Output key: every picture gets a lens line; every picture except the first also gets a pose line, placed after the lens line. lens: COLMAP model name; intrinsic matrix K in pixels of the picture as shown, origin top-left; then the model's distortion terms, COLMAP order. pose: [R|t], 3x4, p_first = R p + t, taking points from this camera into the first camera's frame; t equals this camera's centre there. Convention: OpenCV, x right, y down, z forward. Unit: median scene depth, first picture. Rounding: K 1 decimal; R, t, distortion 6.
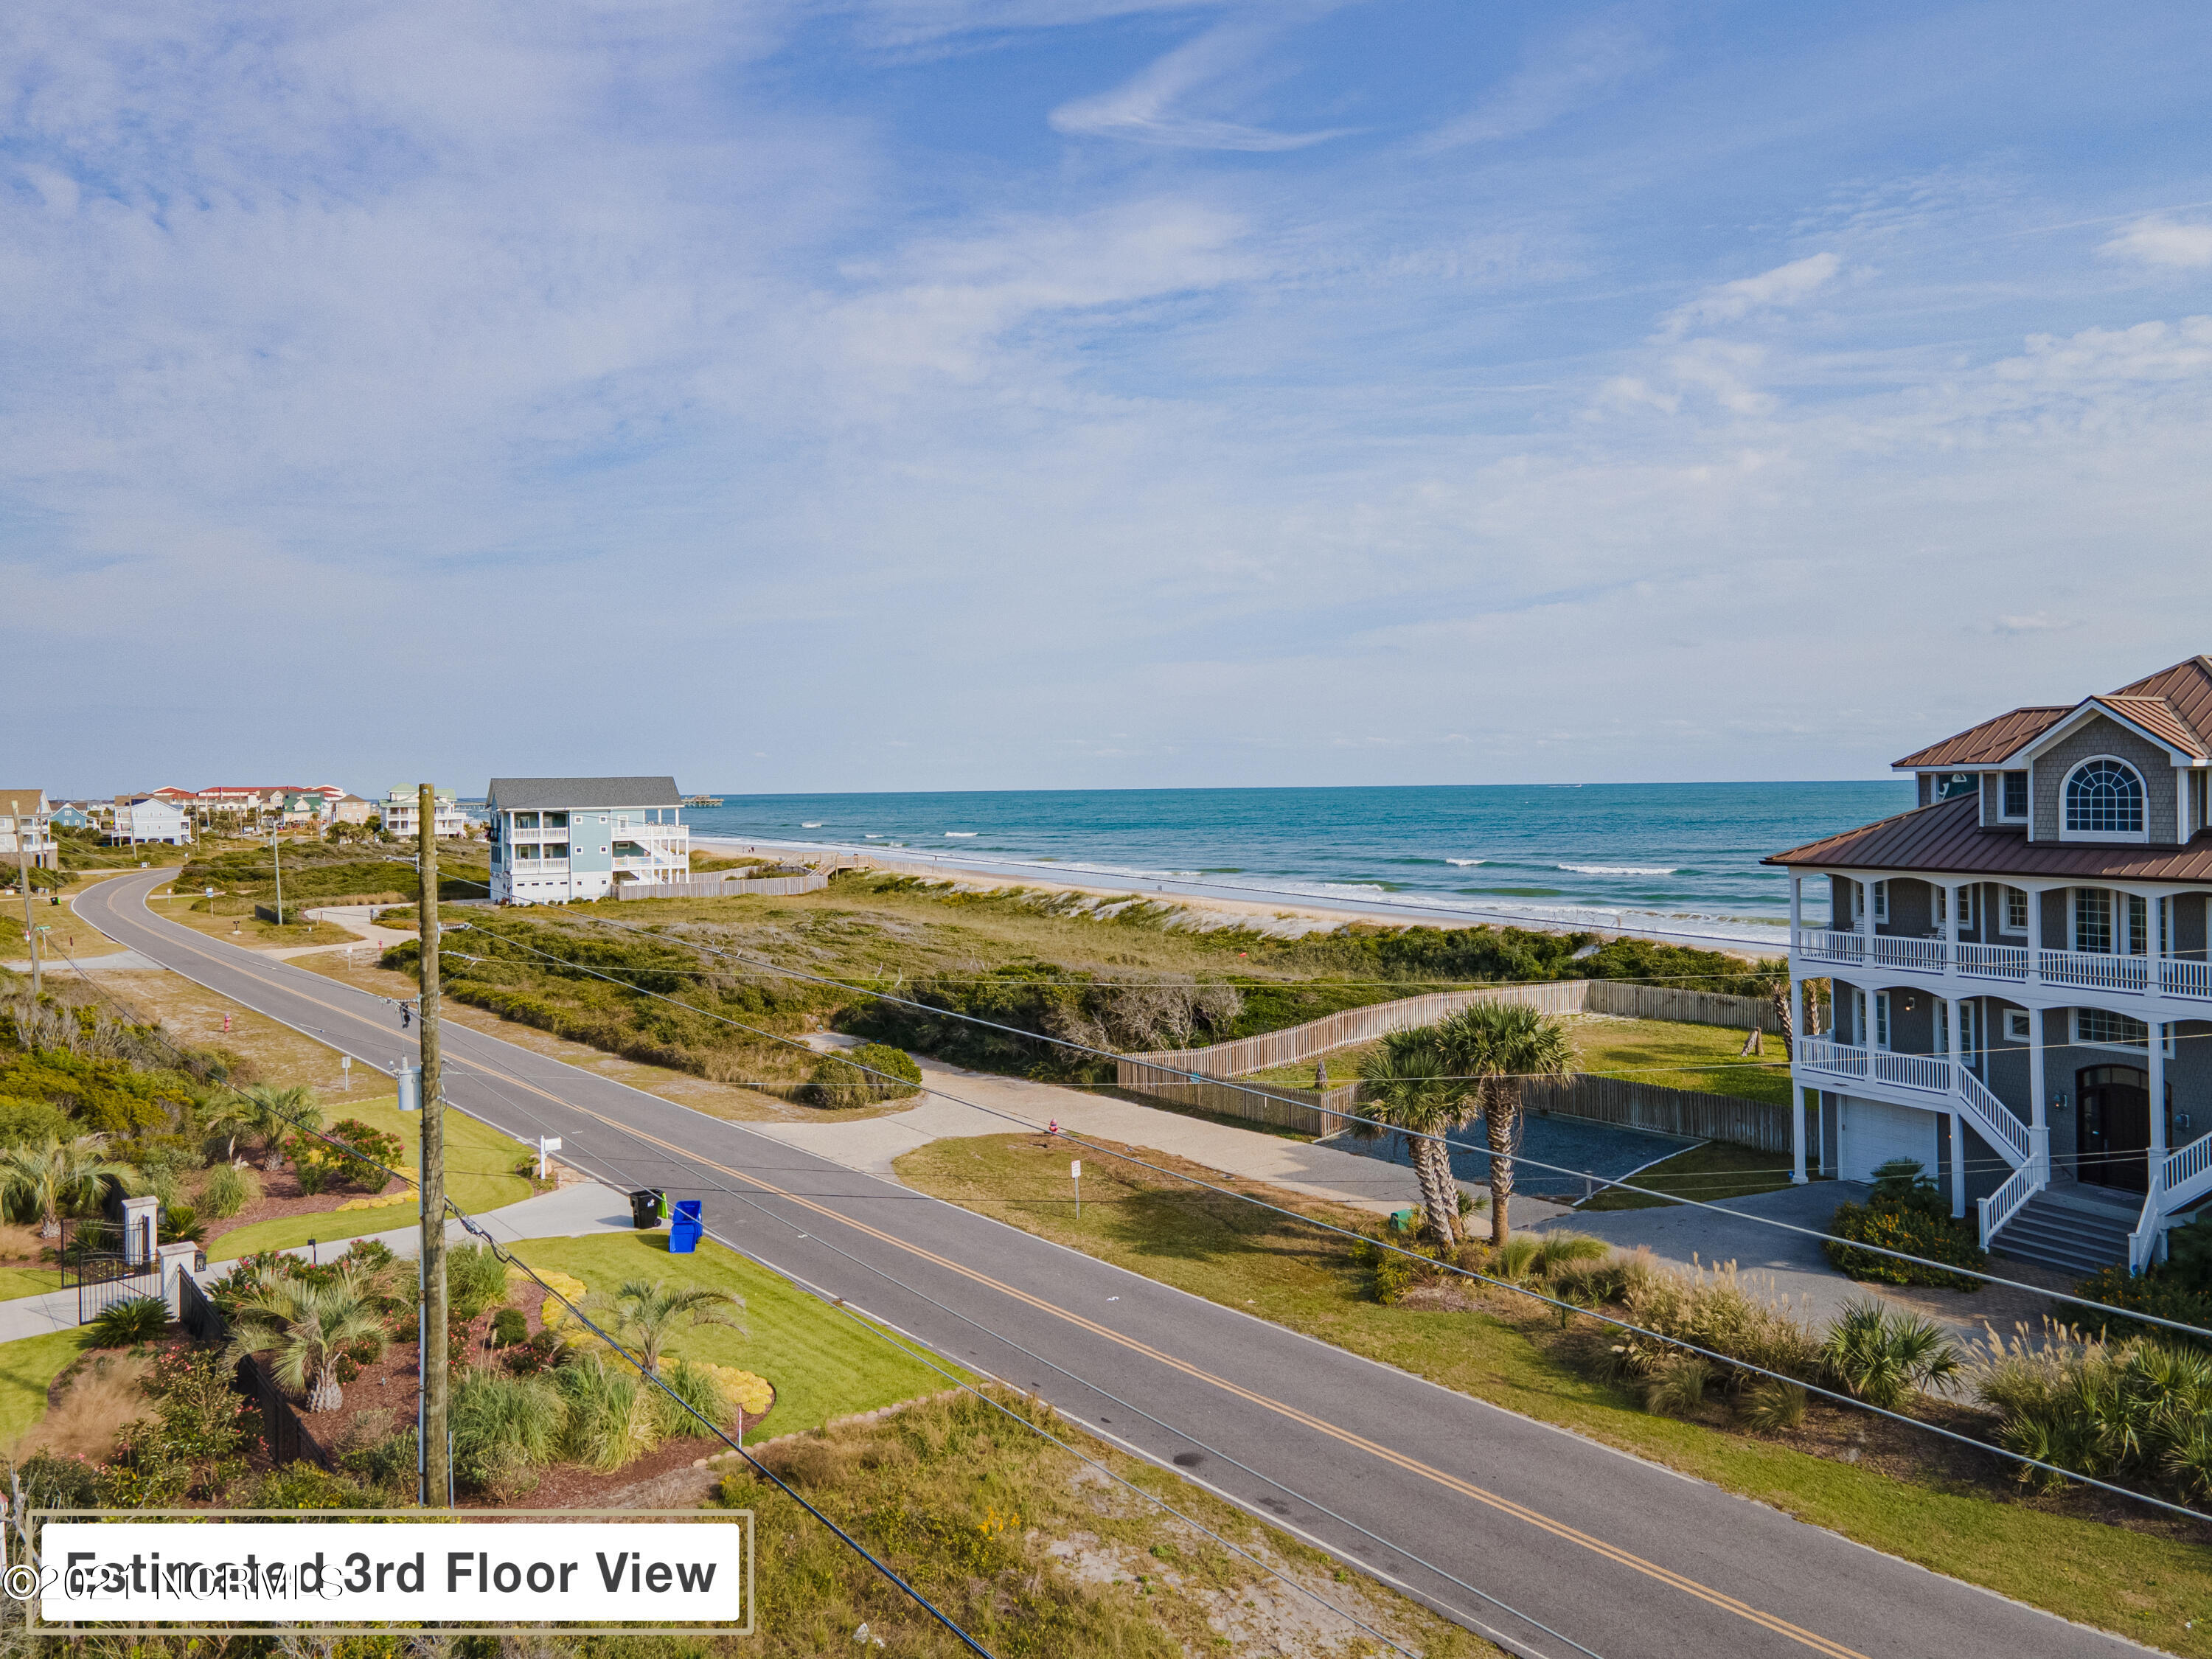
lens RADIAL K [[1583.4, 0, 1106.0], [0, 1583.4, 829.5], [0, 0, 1]] dist [0.002975, 0.047305]
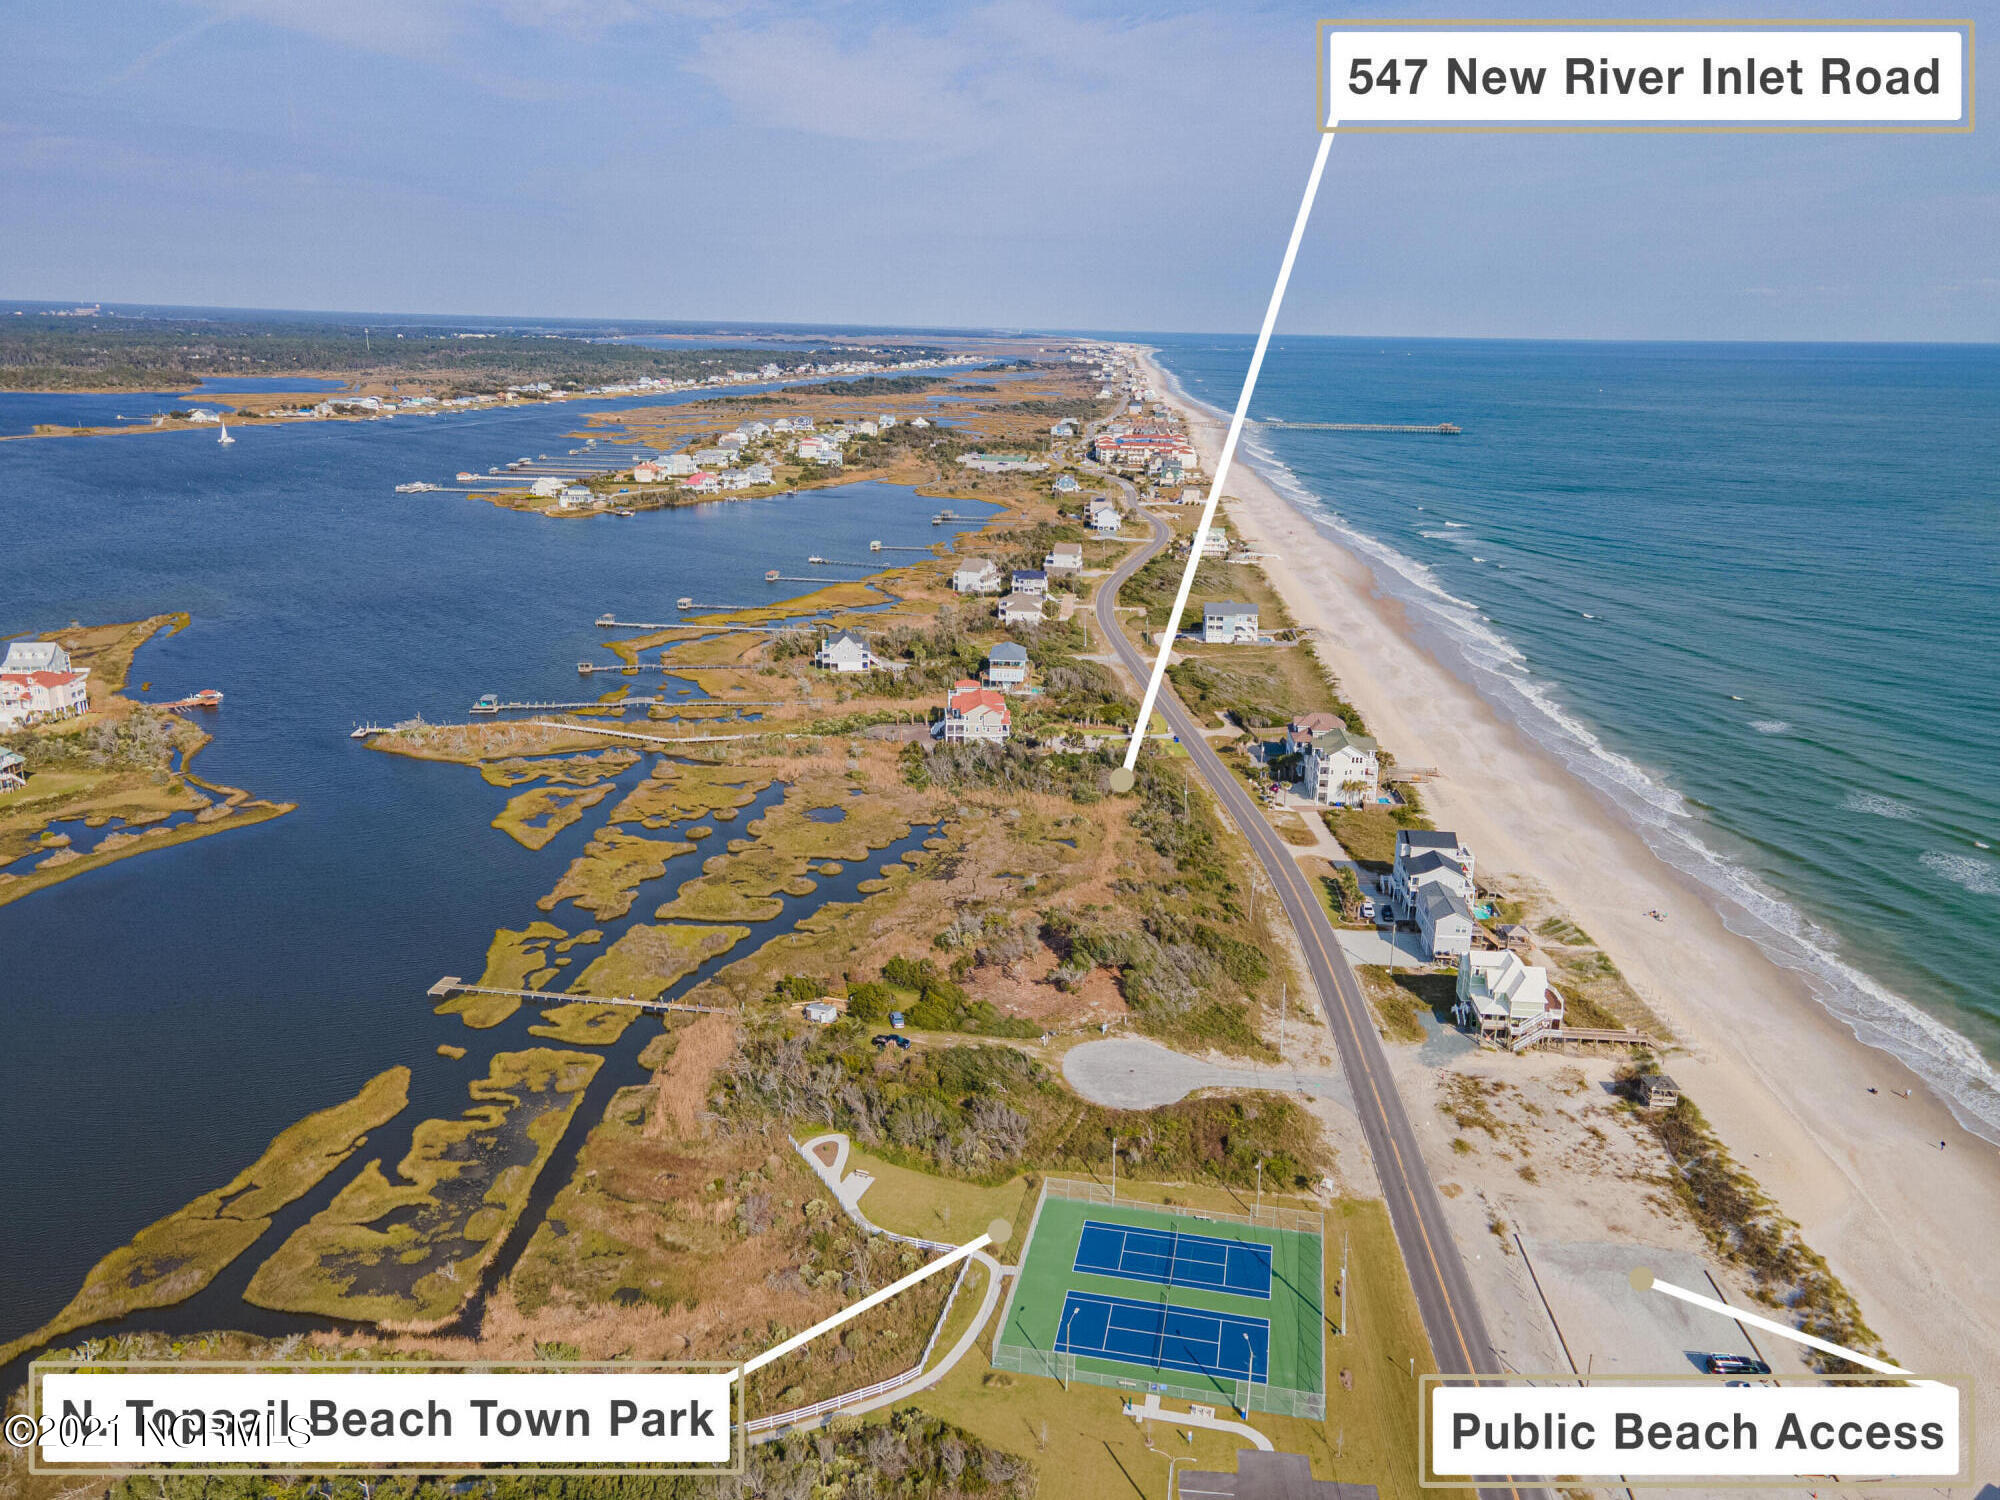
lens RADIAL K [[1429.4, 0, 1000.0], [0, 1429.4, 750.0], [0, 0, 1]] dist [0.008029, 0.046888]
pose [[0.839642, 0.180557, -0.512250, 3.274906], [-0.041510, 0.961701, 0.270939, -2.025895], [0.541552, -0.206228, 0.814980, -6.773542]]
